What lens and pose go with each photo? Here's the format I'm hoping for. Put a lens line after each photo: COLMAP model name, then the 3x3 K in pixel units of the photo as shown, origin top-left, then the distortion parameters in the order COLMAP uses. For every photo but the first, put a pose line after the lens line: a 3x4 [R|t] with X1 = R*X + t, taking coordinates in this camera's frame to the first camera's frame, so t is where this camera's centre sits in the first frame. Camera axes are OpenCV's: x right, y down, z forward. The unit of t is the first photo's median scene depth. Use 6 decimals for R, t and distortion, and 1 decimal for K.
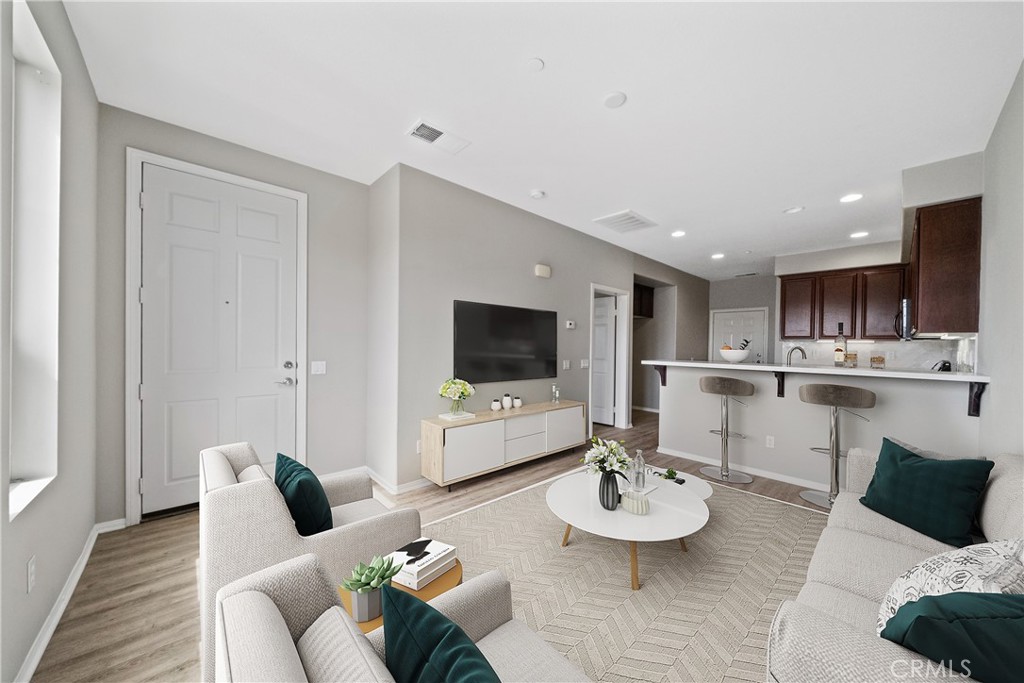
lens RADIAL K [[353.5, 0, 518.7], [0, 353.5, 346.6], [0, 0, 1]] dist [-0.008041, -0.000047]
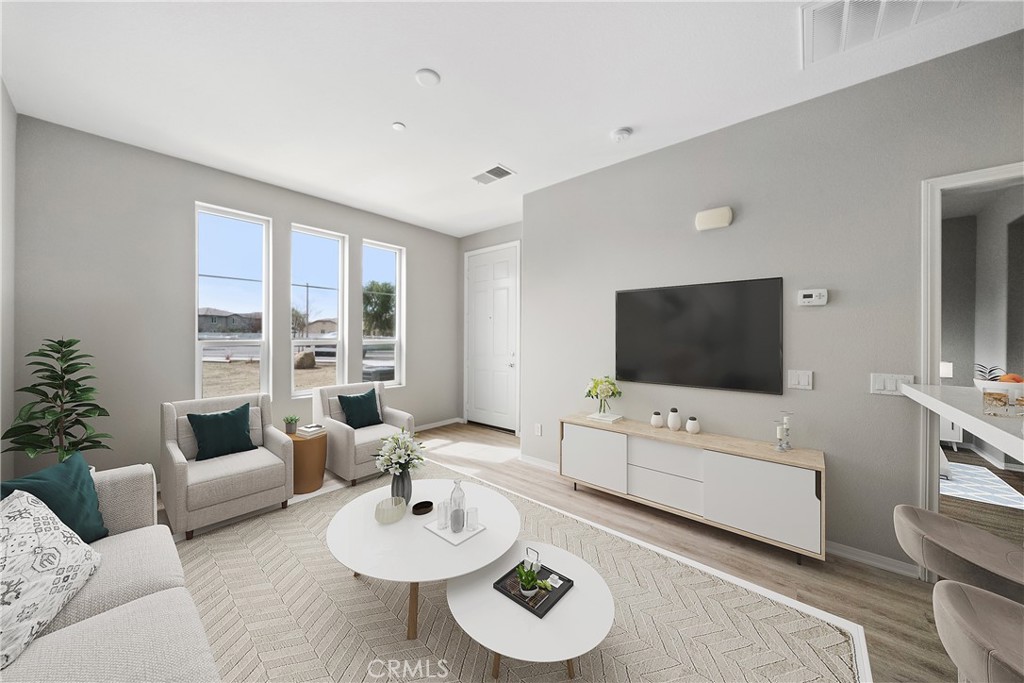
lens RADIAL K [[353.5, 0, 520.7], [0, 353.5, 335.2], [0, 0, 1]] dist [-0.008041, -0.000047]
pose [[0.113205, -0.022219, -0.993323, 0.689800], [-0.005094, 0.999724, -0.022943, 0.004099], [0.993559, 0.007657, 0.113061, 0.656072]]
